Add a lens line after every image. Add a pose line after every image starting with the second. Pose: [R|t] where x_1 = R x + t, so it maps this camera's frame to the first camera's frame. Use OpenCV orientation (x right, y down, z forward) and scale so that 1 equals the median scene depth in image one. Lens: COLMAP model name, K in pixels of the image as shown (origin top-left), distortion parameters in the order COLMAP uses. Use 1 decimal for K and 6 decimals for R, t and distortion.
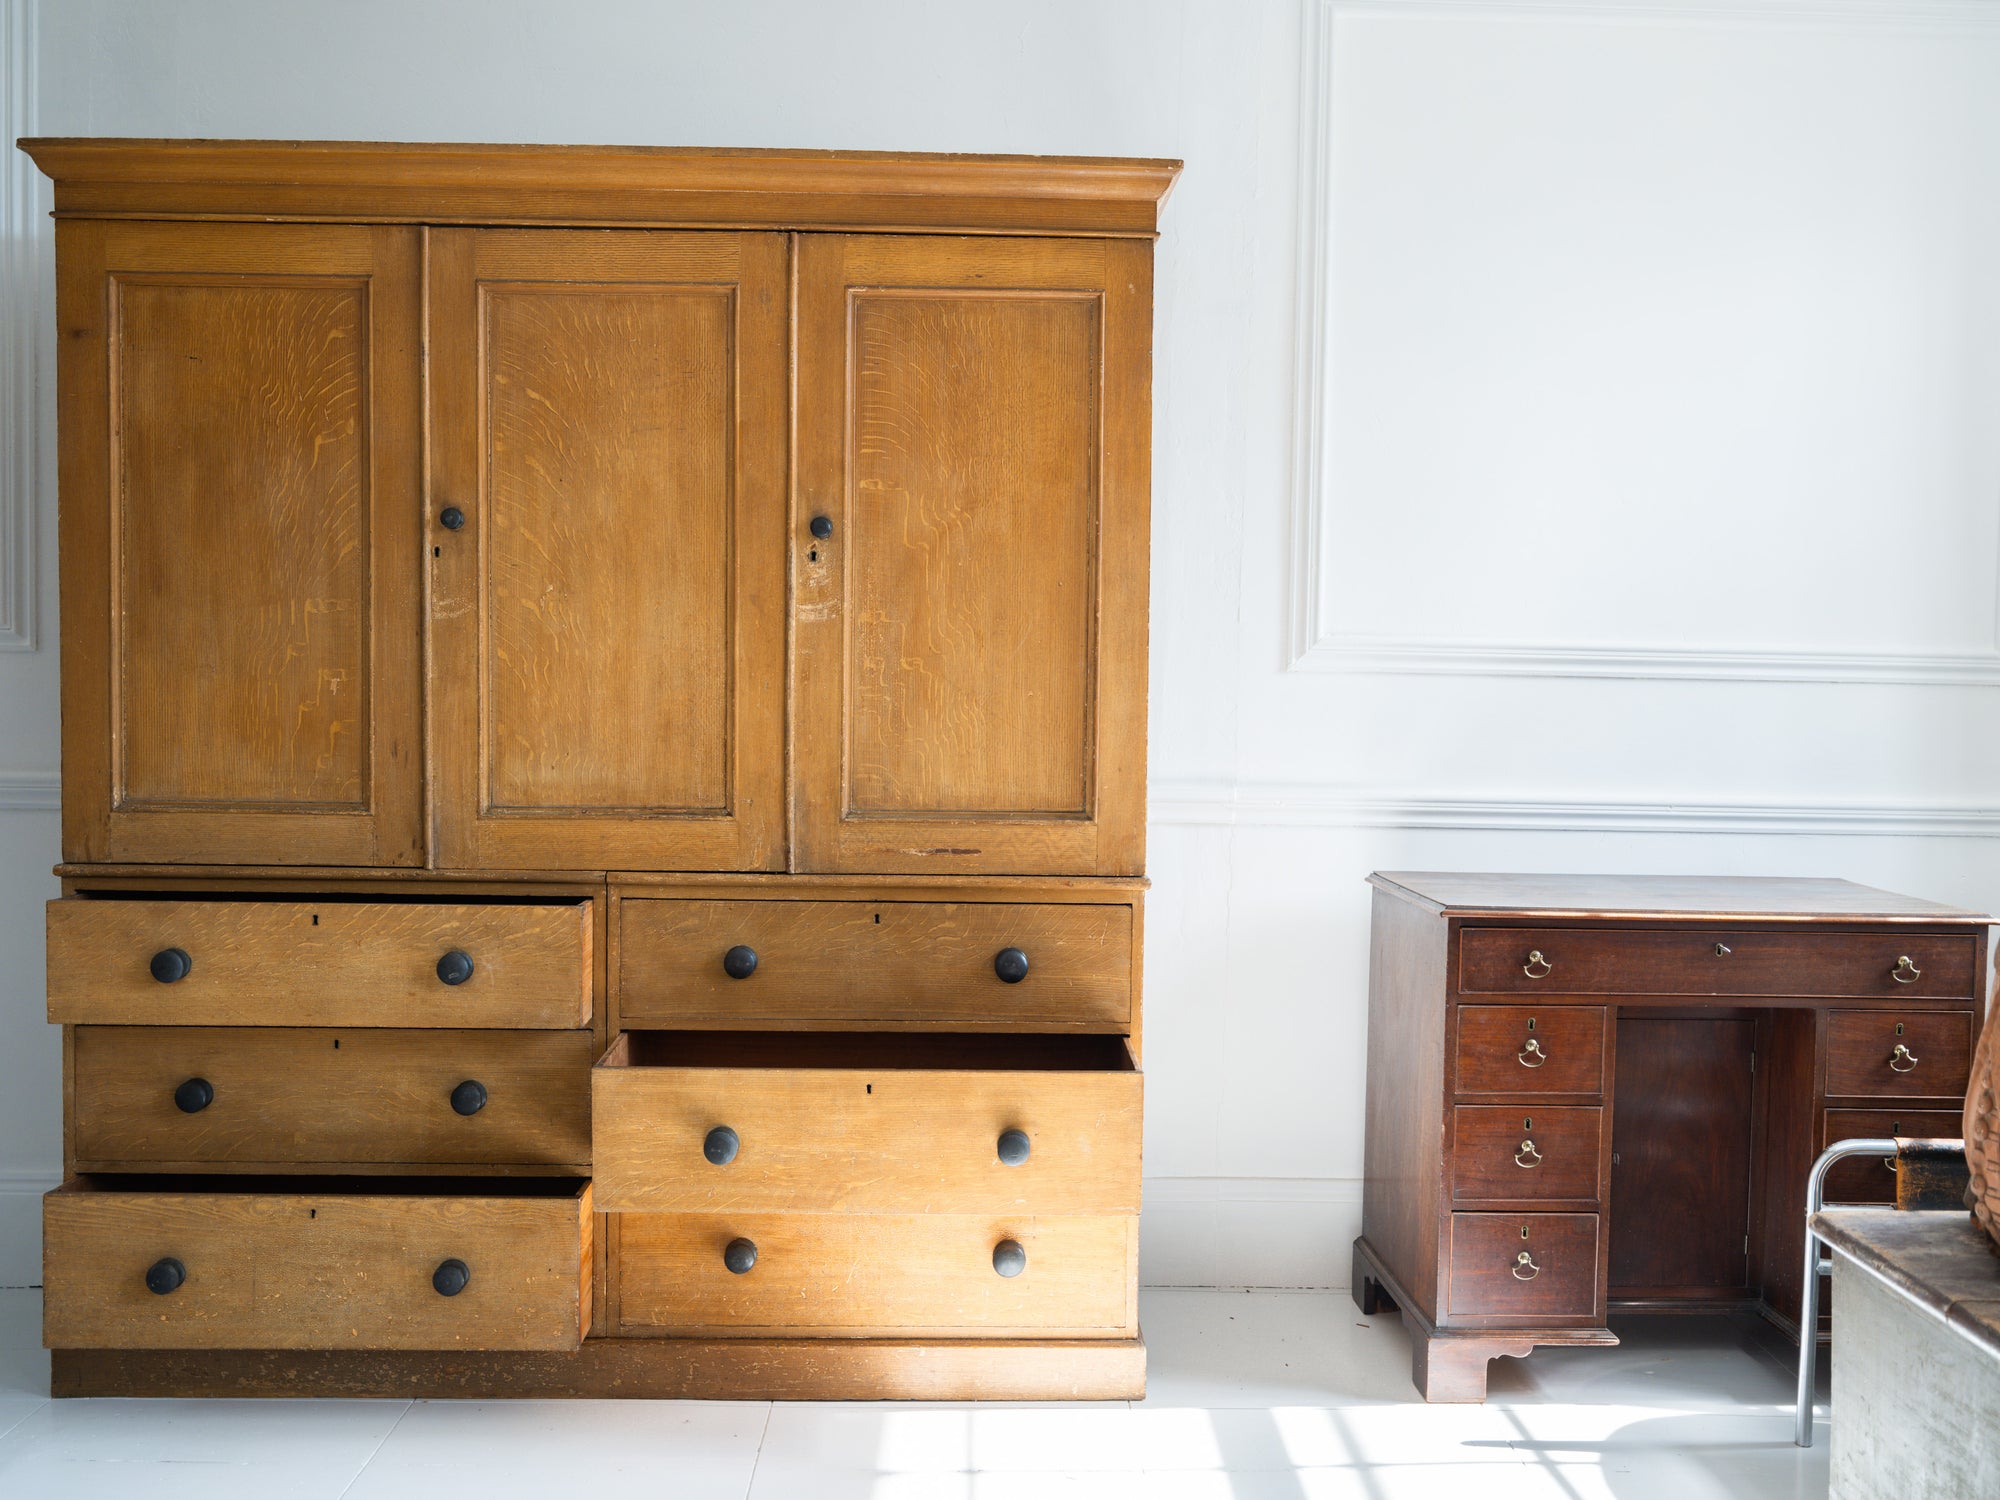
lens RADIAL K [[1975.7, 0, 1009.8], [0, 1975.7, 754.0], [0, 0, 1]] dist [-0.010868, 0.035595]
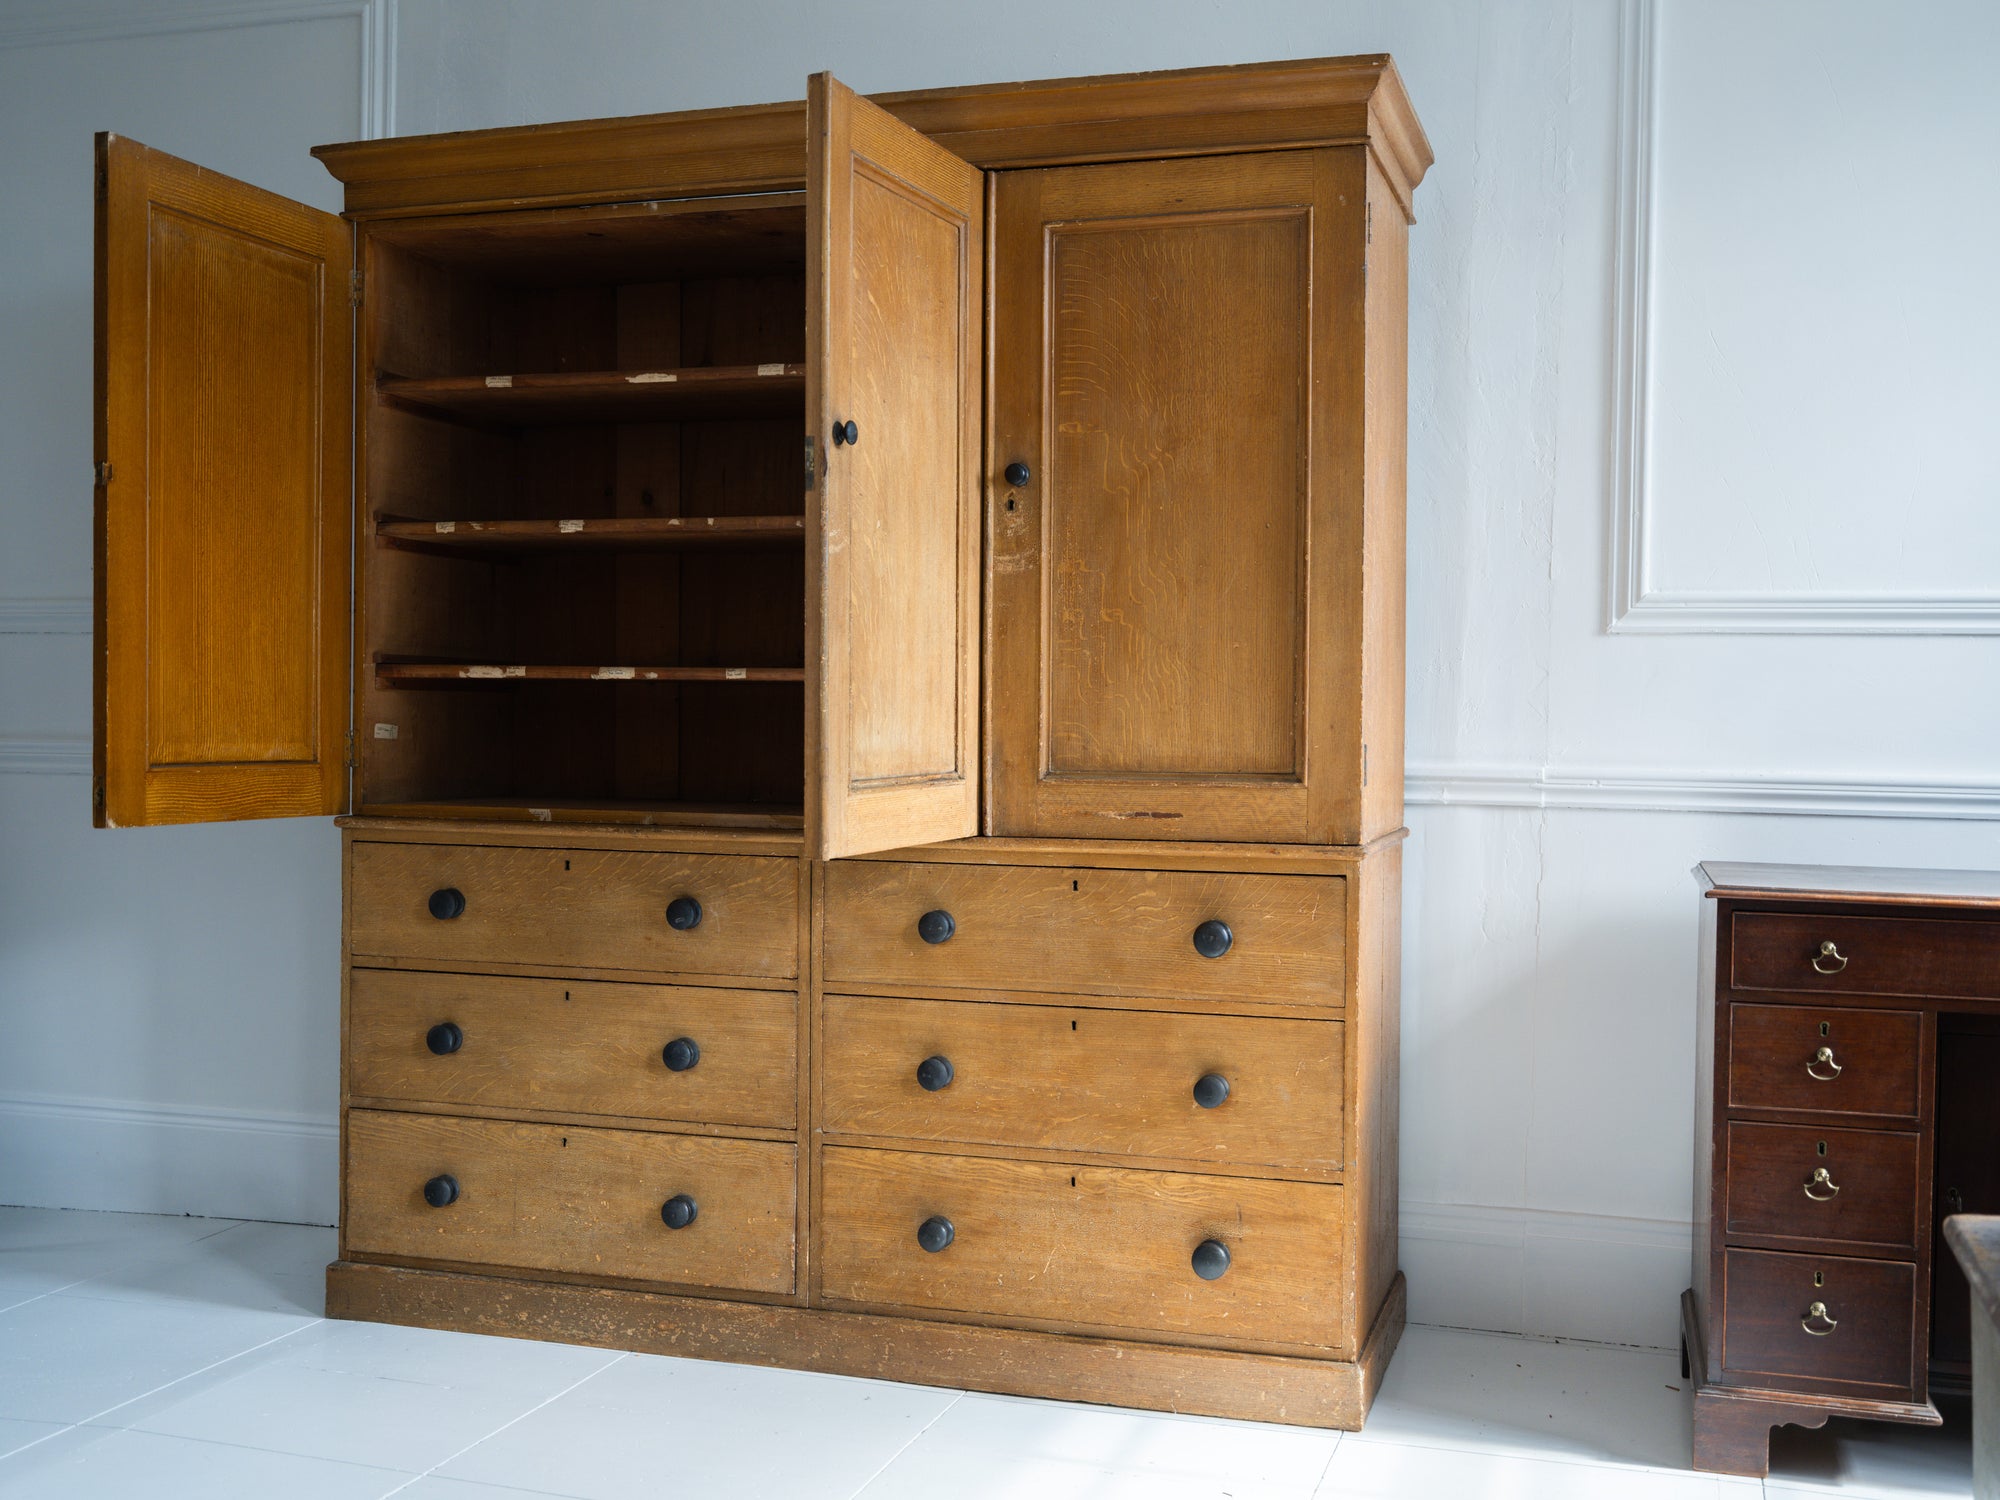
lens RADIAL K [[2112.7, 0, 1000.0], [0, 2112.7, 750.0], [0, 0, 1]] dist [0.002089, -0.017949]
pose [[0.945399, 0.000908, -0.325915, 0.230124], [-0.011667, 0.999449, -0.031059, 0.050898], [0.325707, 0.033166, 0.944889, 0.031829]]
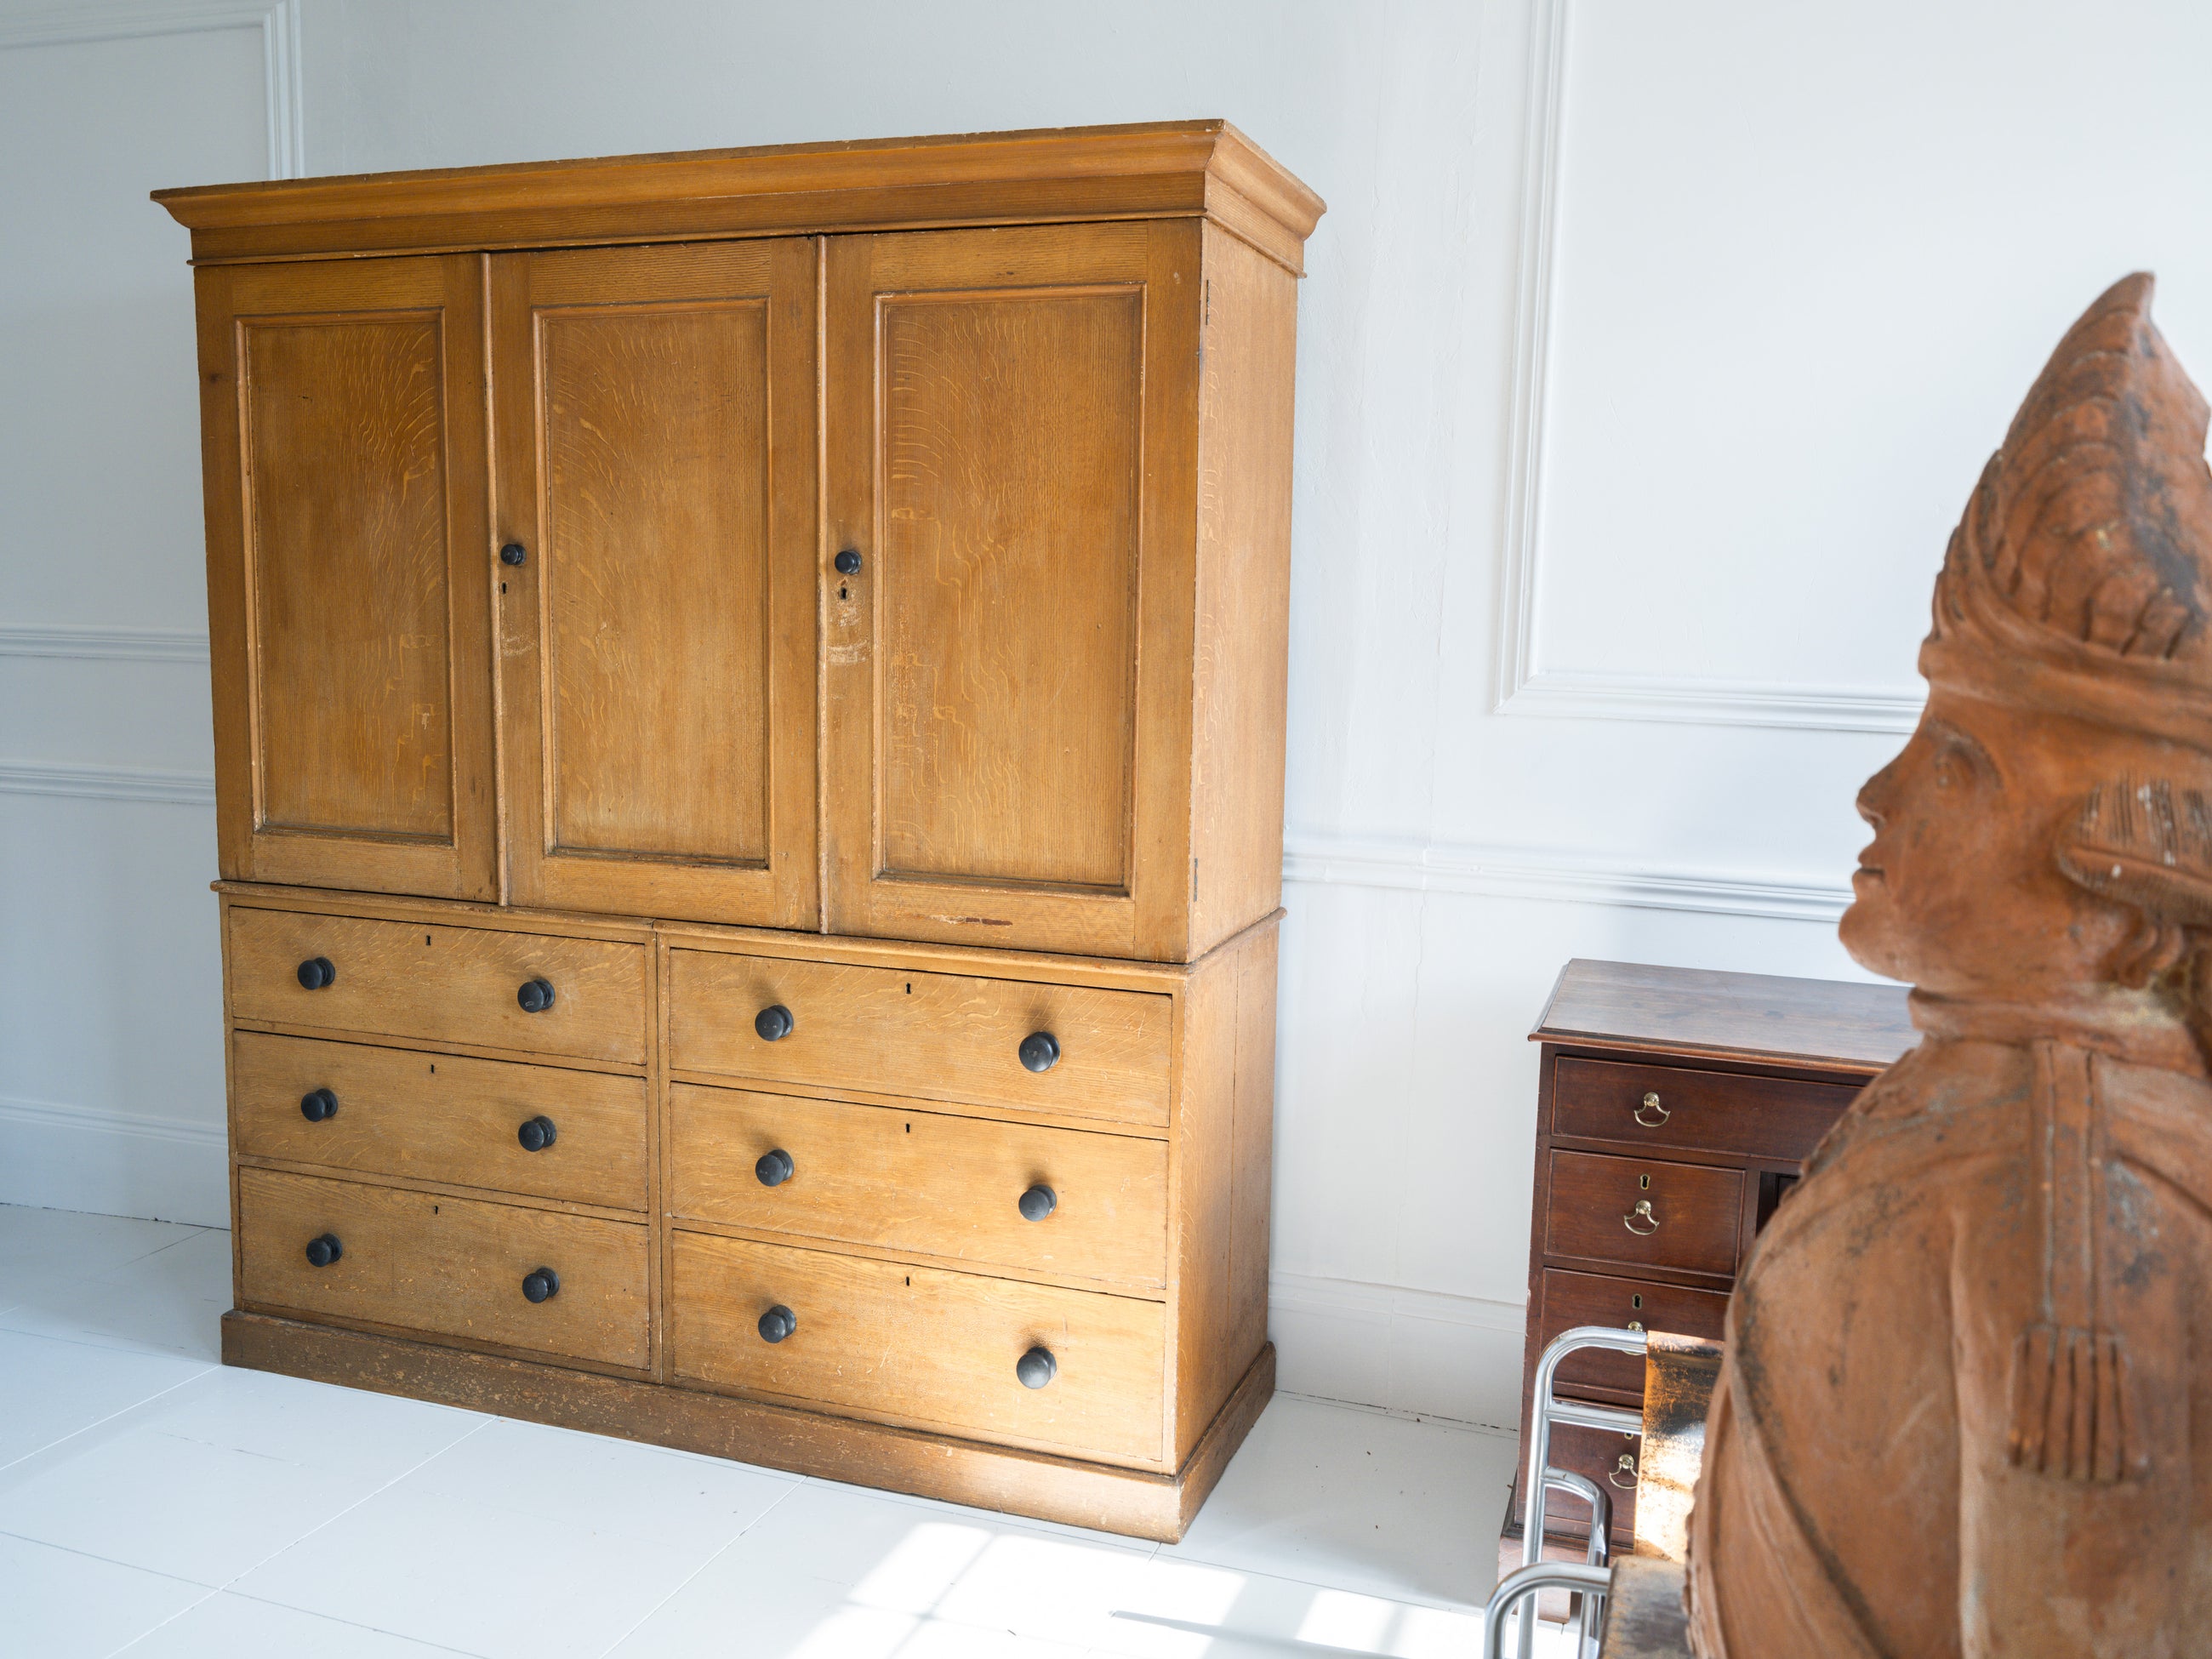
lens RADIAL K [[1923.4, 0, 1105.9], [0, 1923.4, 837.5], [0, 0, 1]] dist [-0.018238, 0.065798]
pose [[0.932099, 0.049447, -0.358813, 0.340485], [-0.022798, 0.996683, 0.078129, -0.059599], [0.361486, -0.064644, 0.930134, 0.204628]]
